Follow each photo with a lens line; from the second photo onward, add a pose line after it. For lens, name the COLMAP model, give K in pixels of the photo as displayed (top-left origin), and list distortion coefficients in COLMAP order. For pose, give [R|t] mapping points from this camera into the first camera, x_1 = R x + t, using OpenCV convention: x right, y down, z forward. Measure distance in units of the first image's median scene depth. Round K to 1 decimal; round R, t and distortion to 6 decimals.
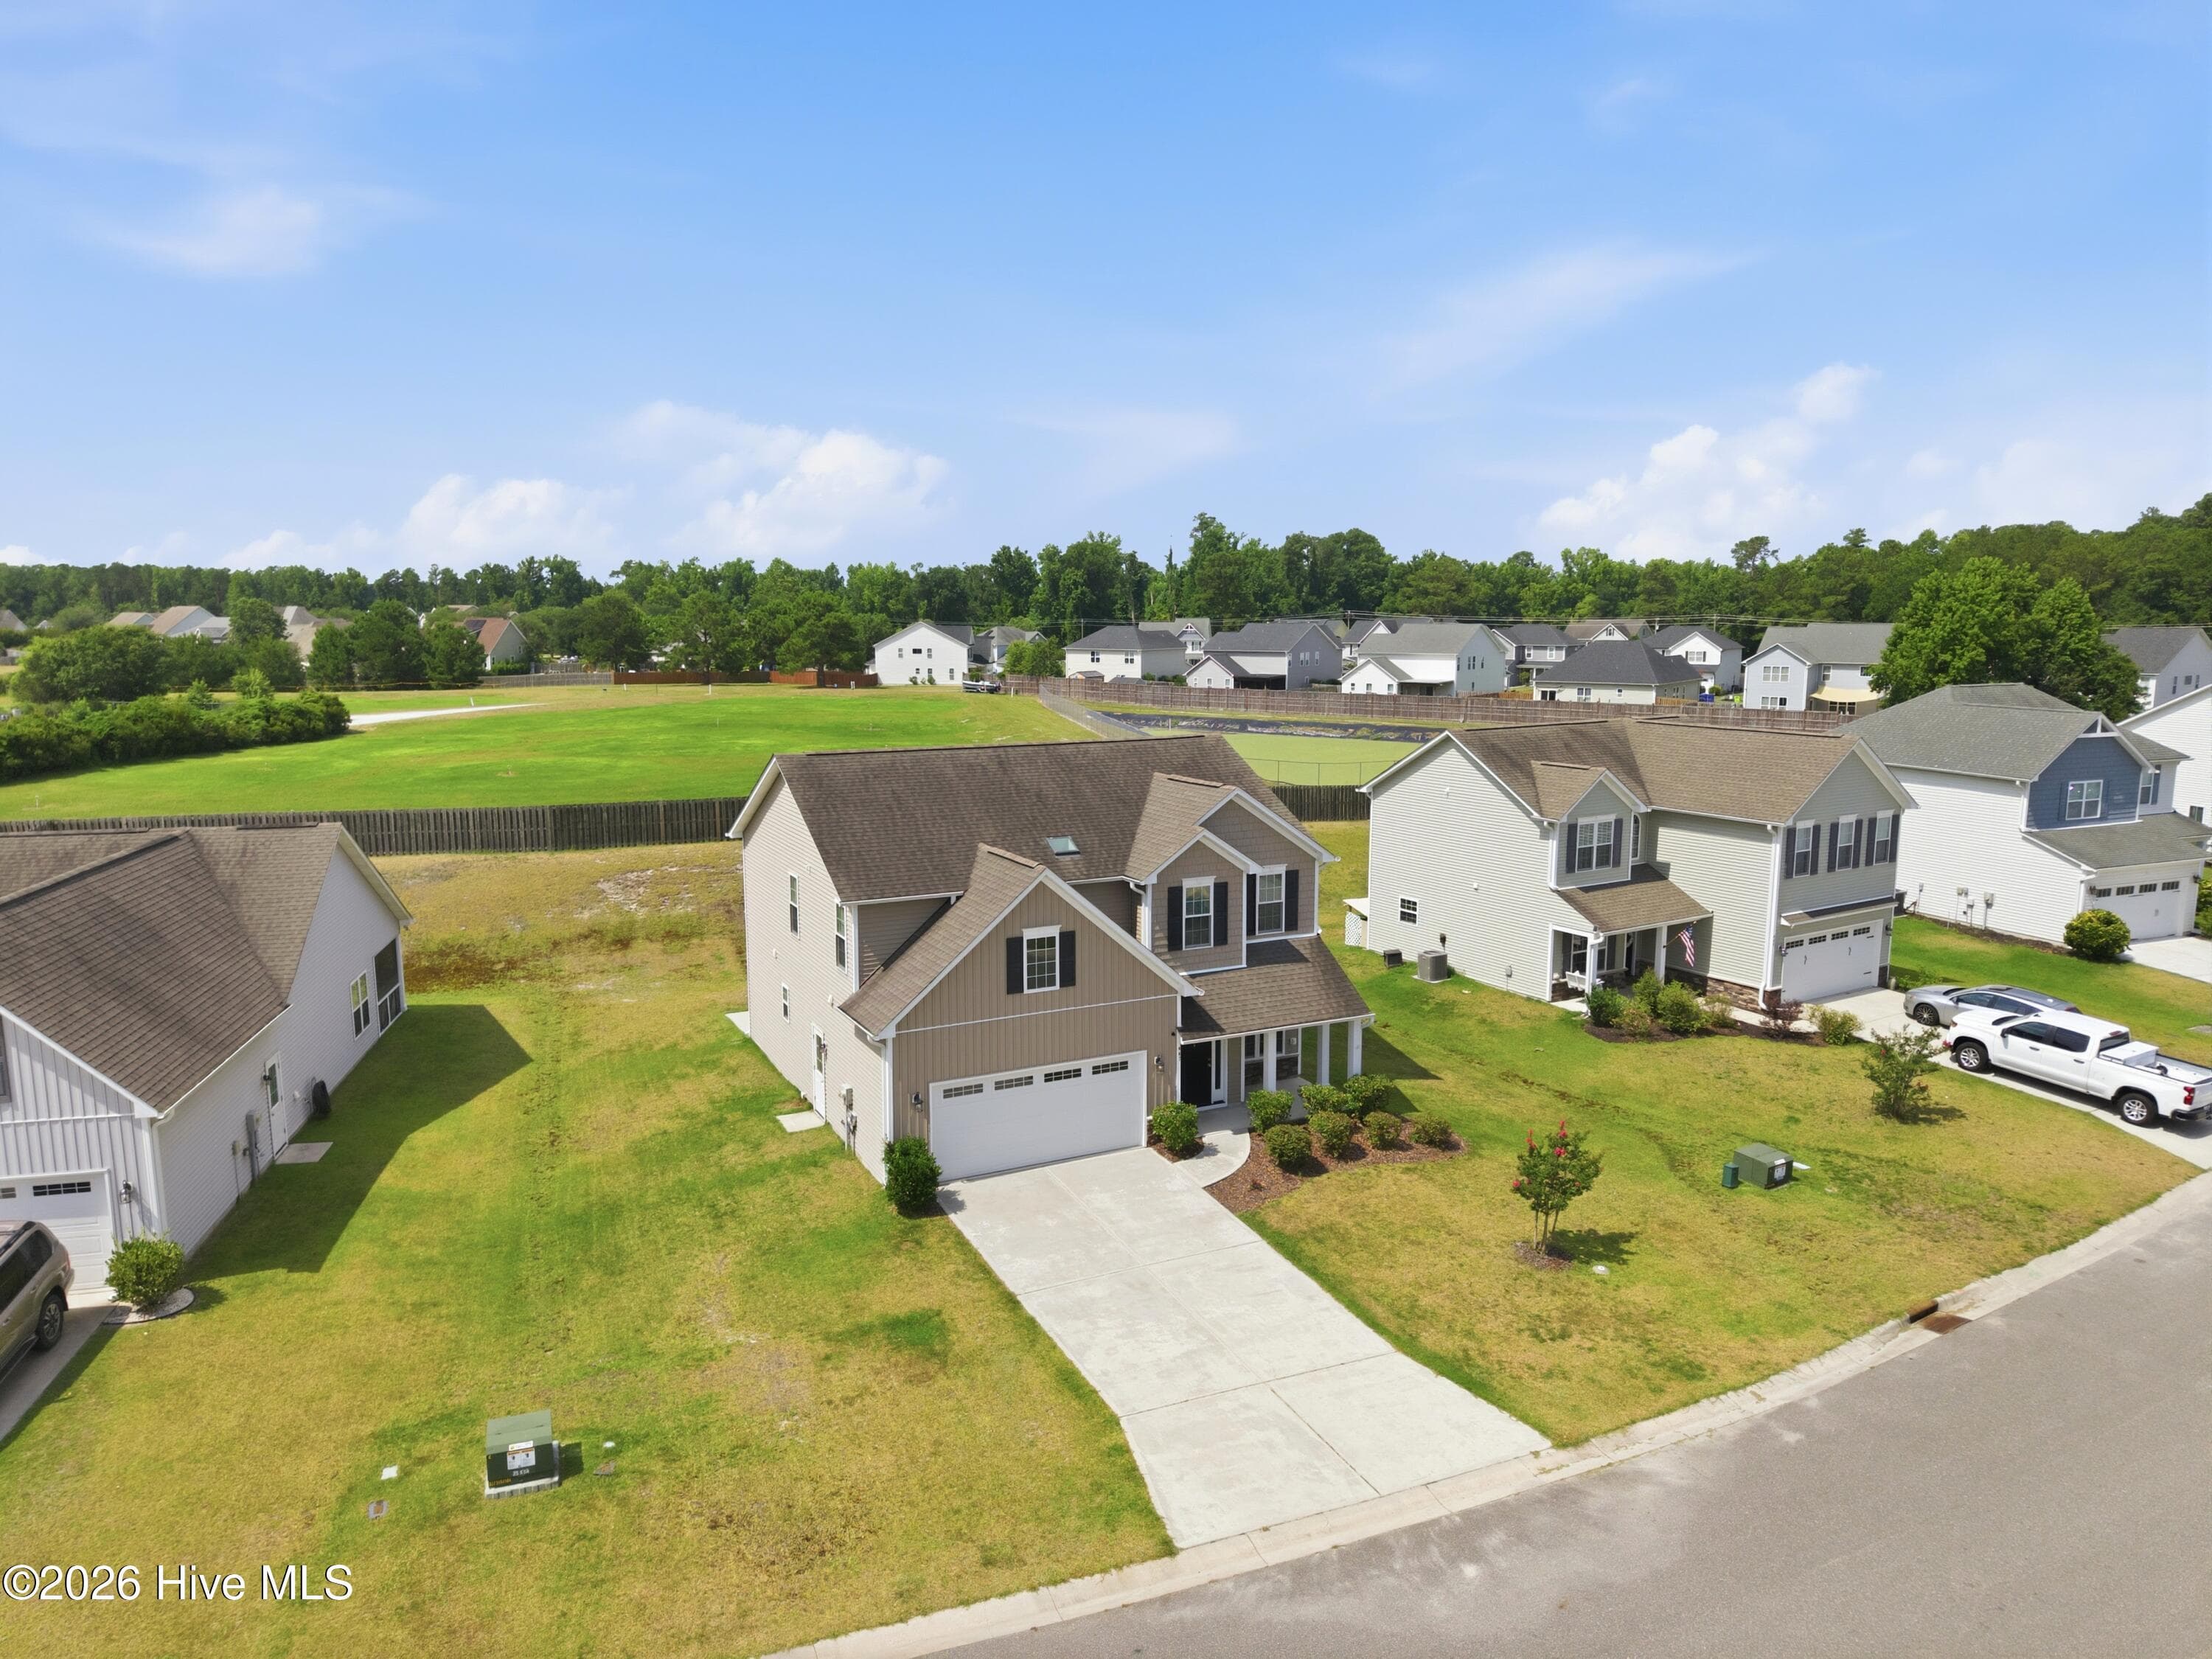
lens RADIAL K [[1474.1, 0, 1093.3], [0, 1474.1, 830.0], [0, 0, 1]] dist [0.046283, -0.062435]
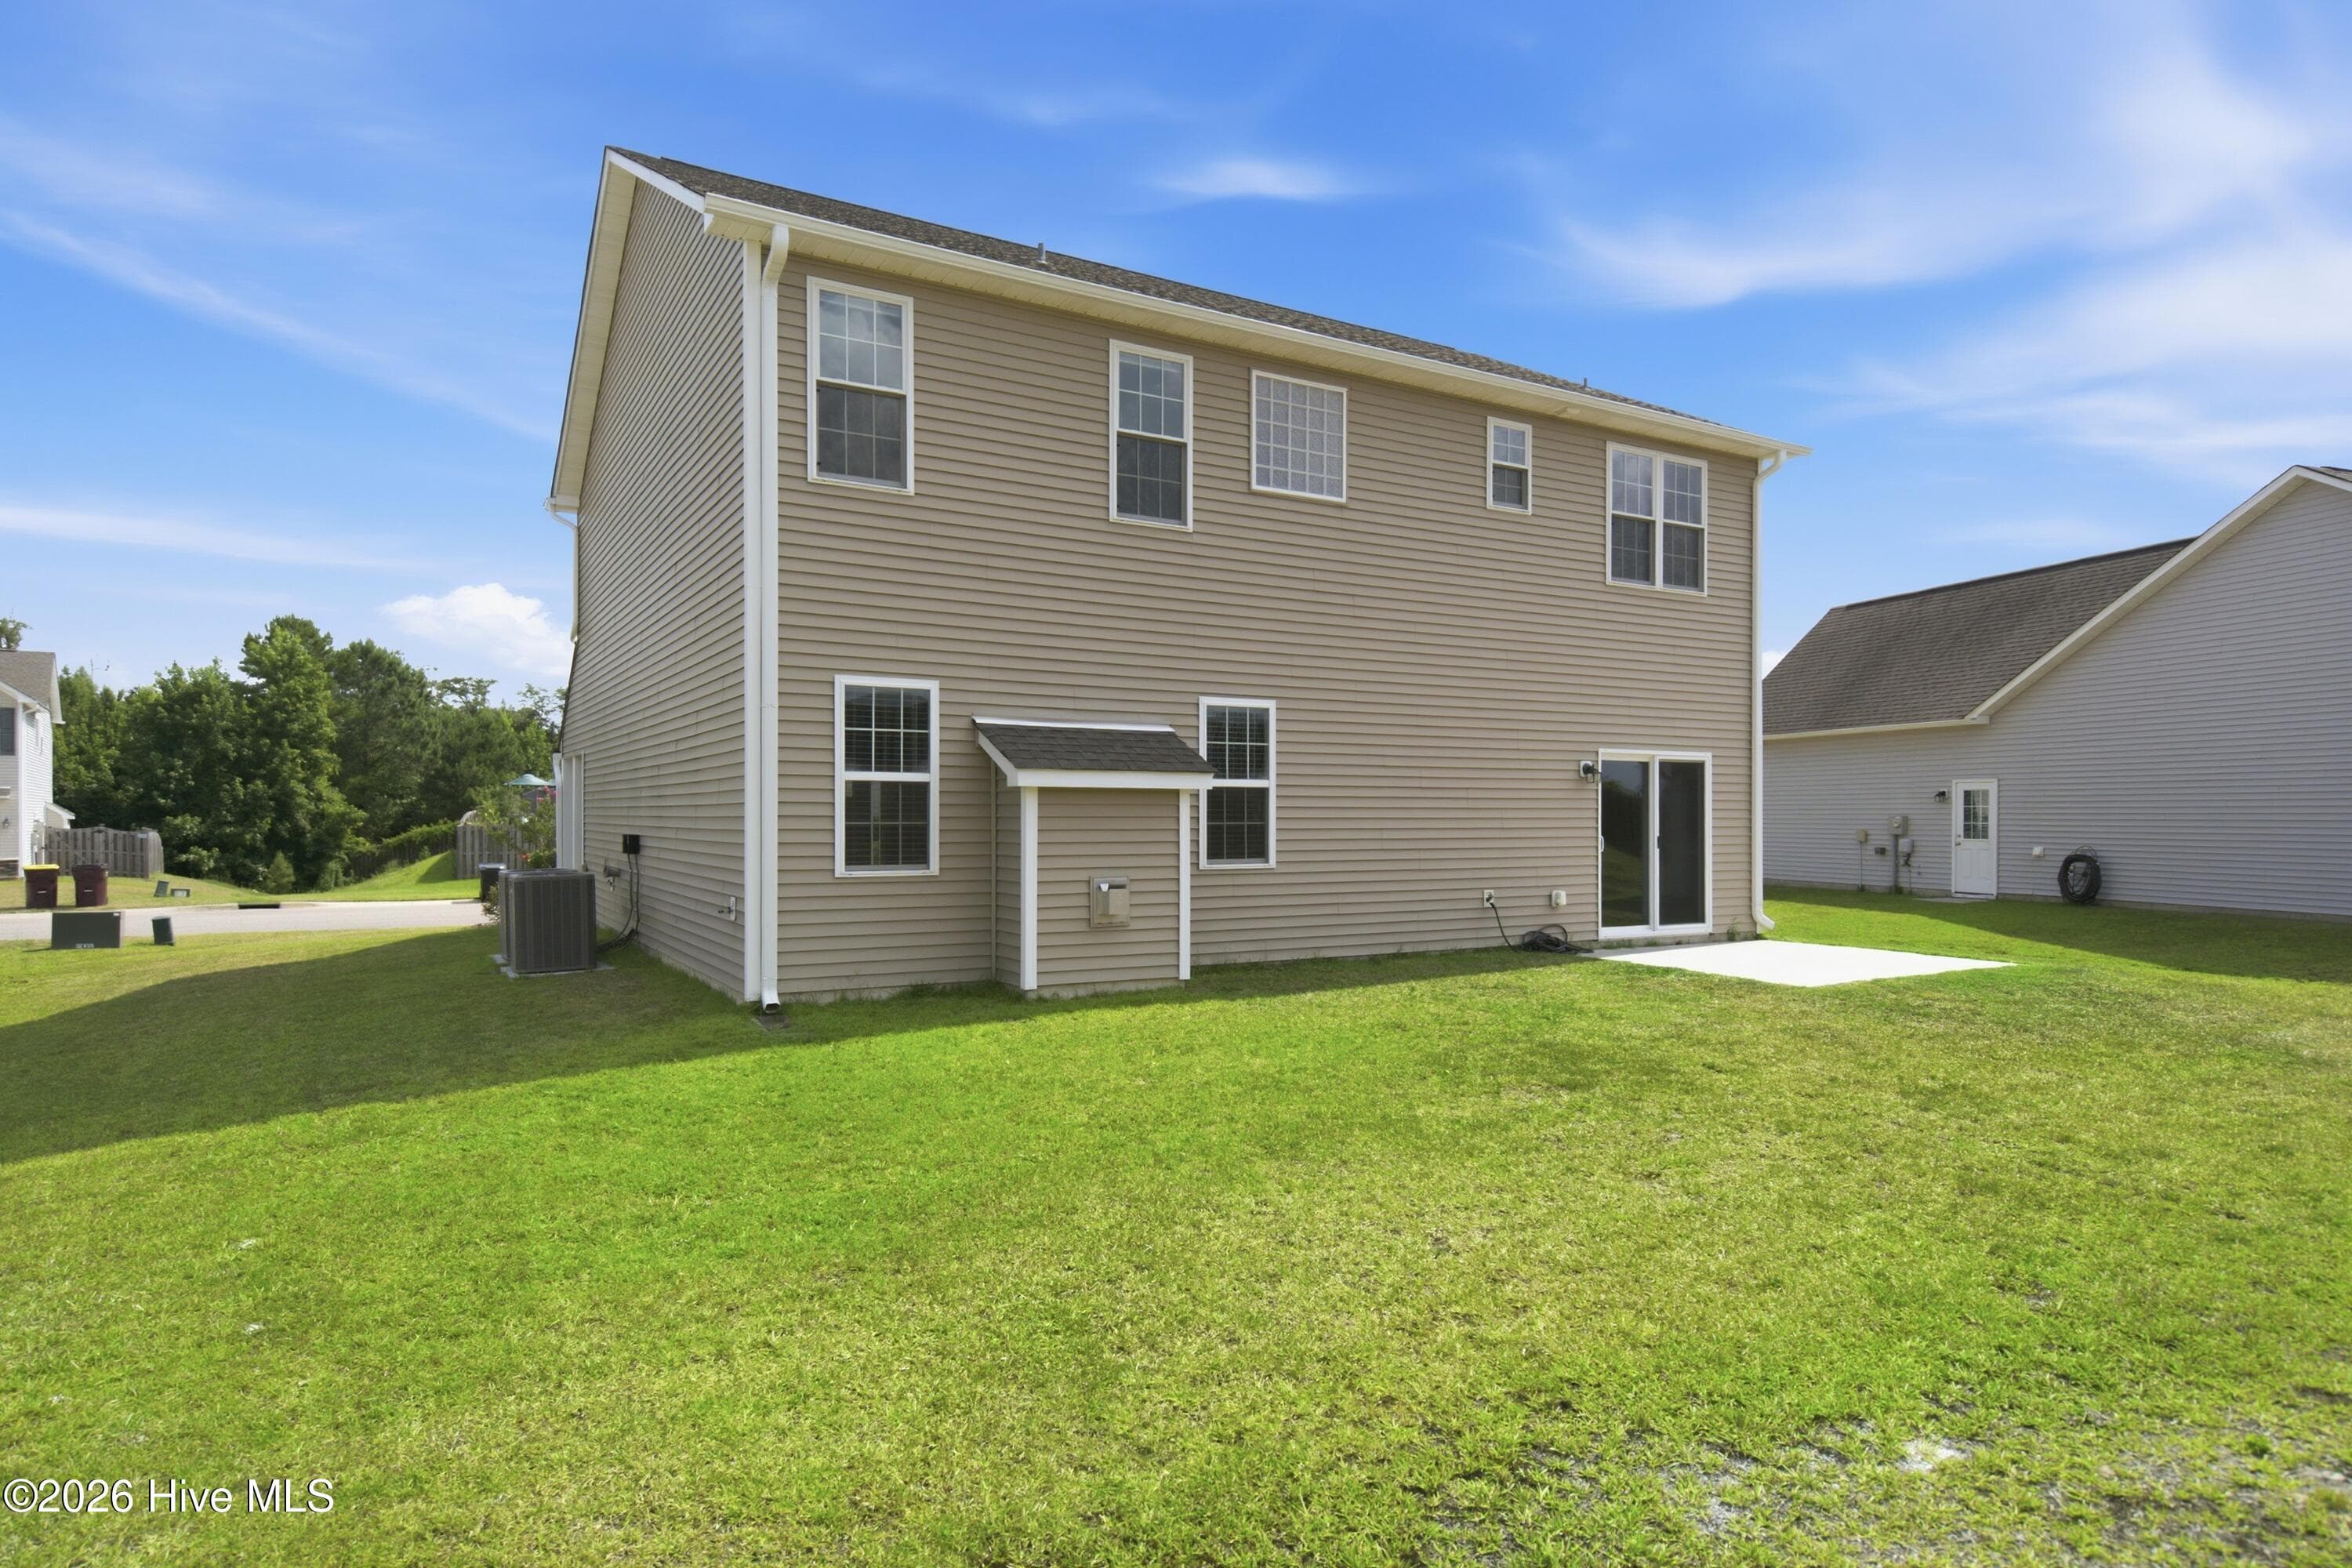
lens RADIAL K [[1336.2, 0, 1173.9], [0, 1336.2, 822.2], [0, 0, 1]] dist [0.001231, 0.000463]
pose [[-0.997466, 0.000076, -0.071140, -0.042241], [-0.011099, 0.987586, 0.156684, 0.058880], [0.070268, 0.157077, -0.985083, 1.633634]]
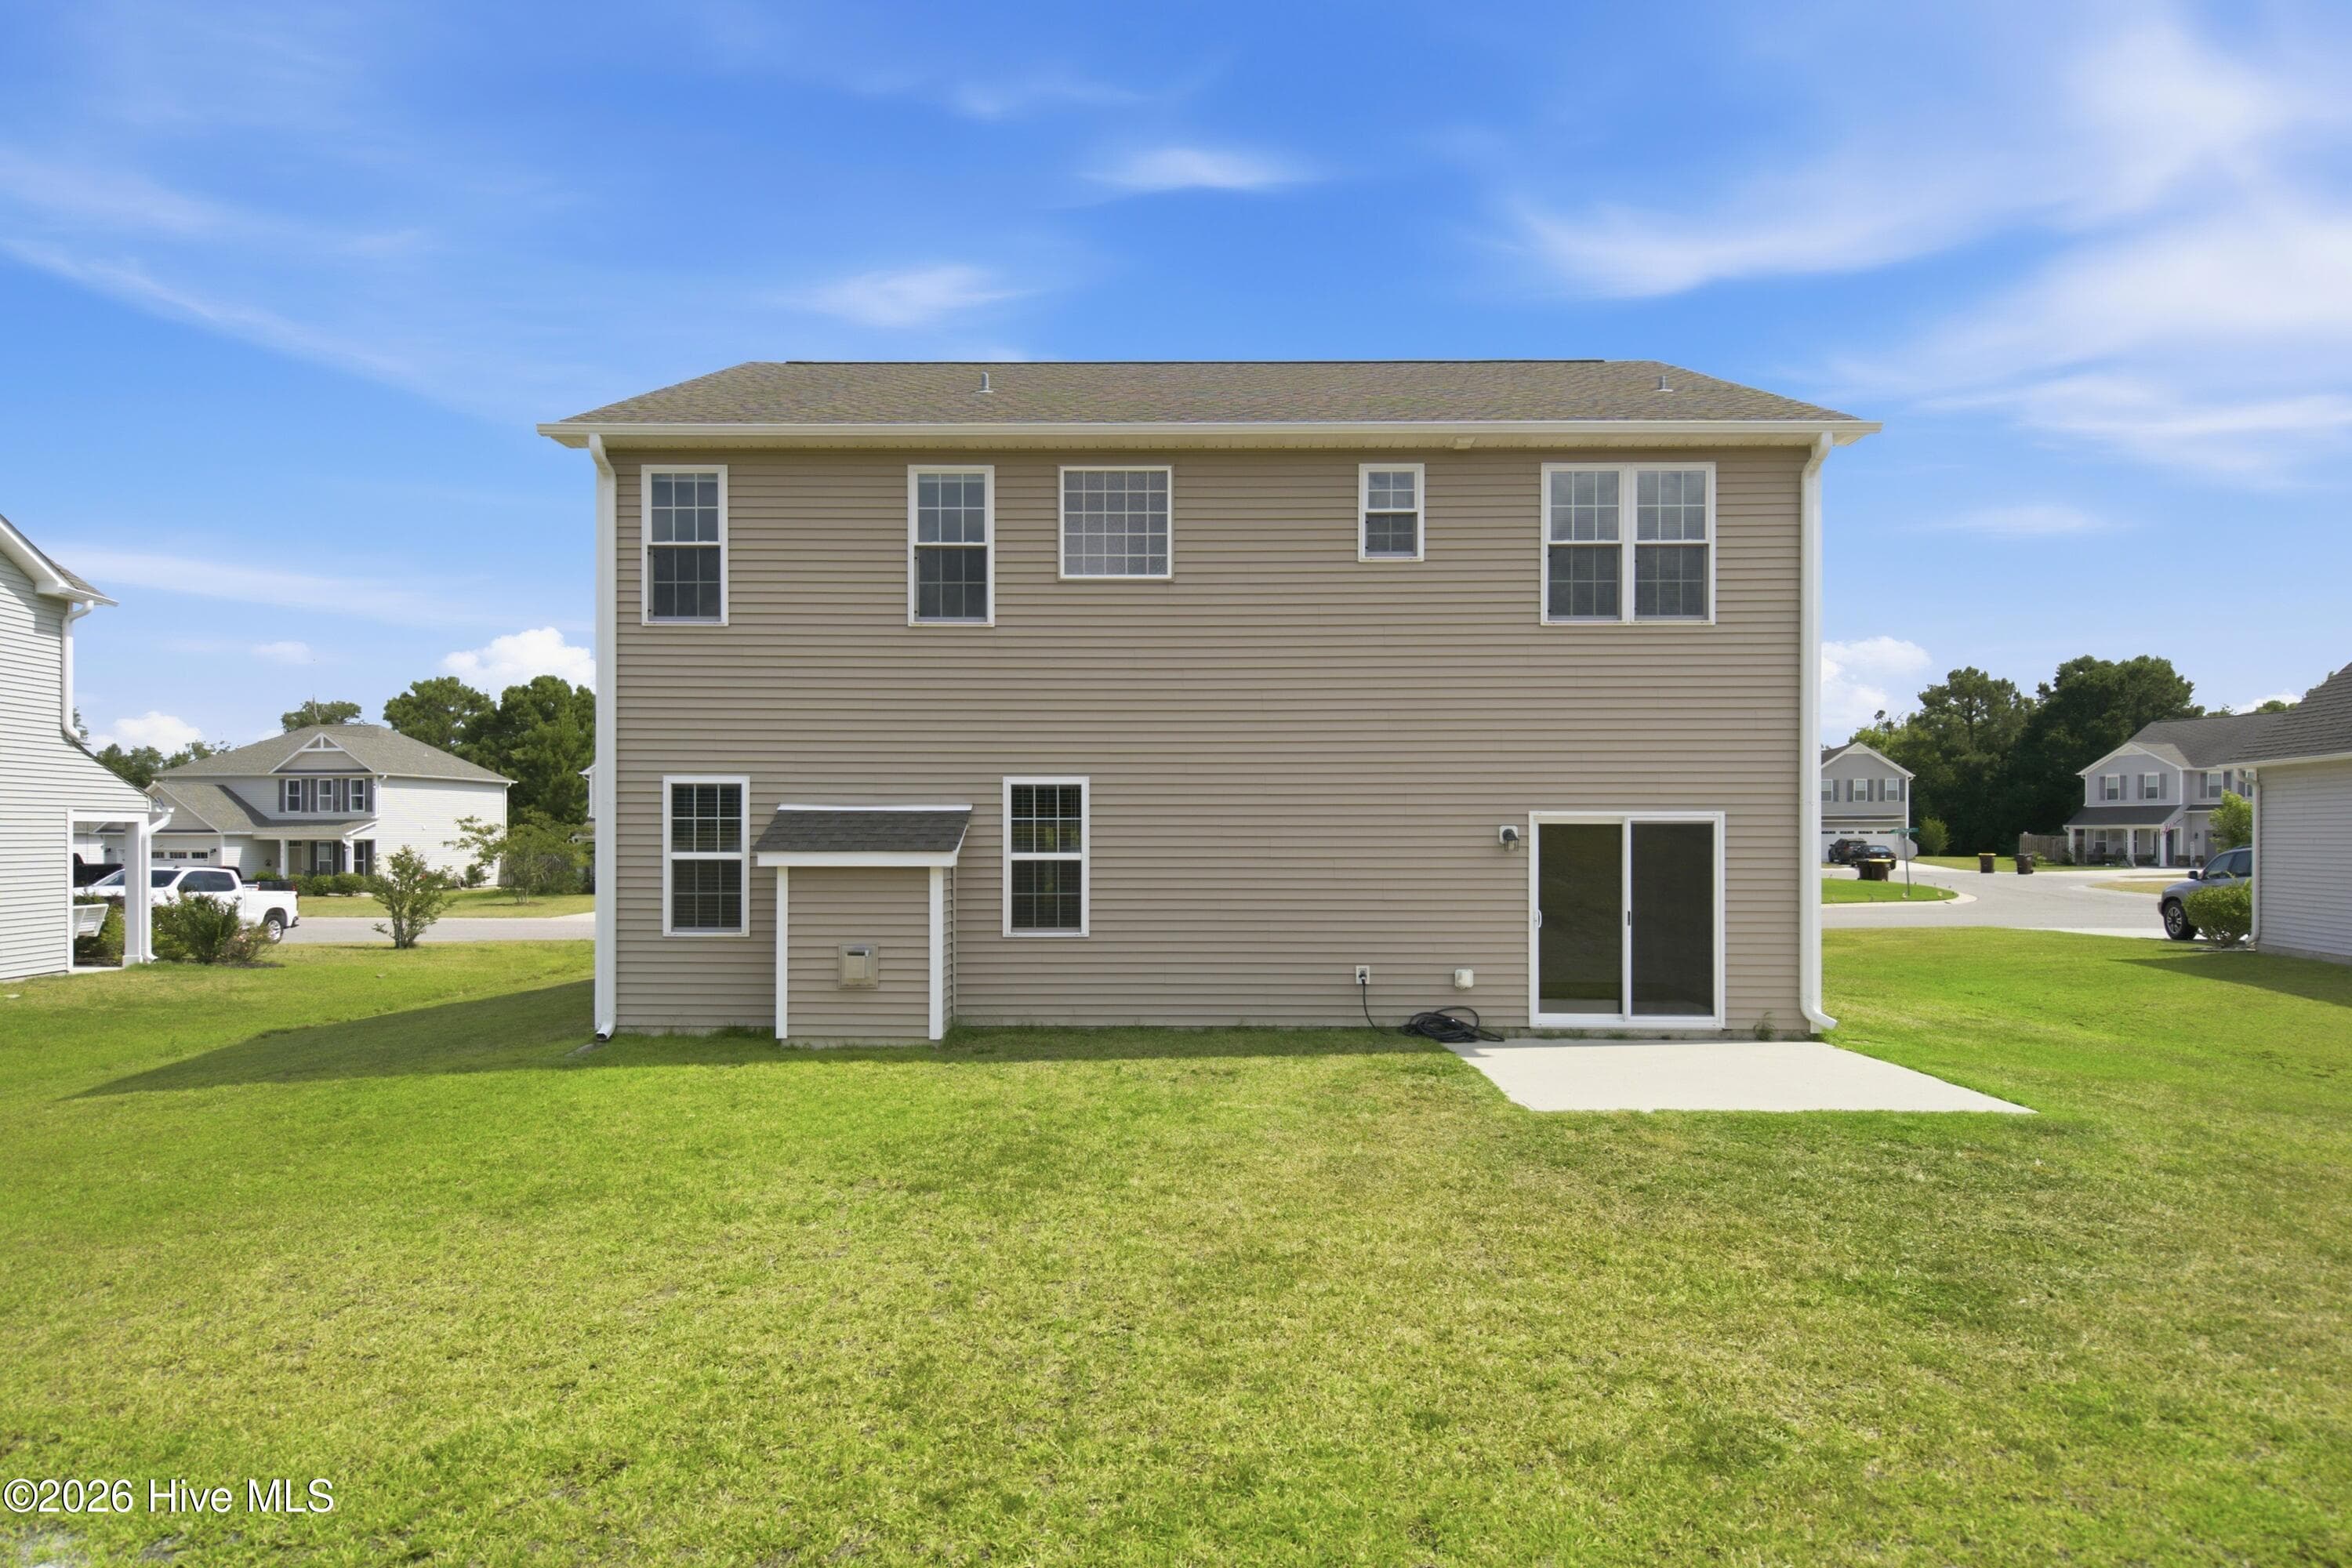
lens RADIAL K [[1220.3, 0, 1181.5], [0, 1220.3, 832.1], [0, 0, 1]] dist [0.002535, 0.000955]
pose [[-0.891994, 0.002527, 0.452040, -0.273751], [0.069478, 0.988869, 0.131571, 0.054601], [-0.446676, 0.148768, -0.882241, 1.569682]]
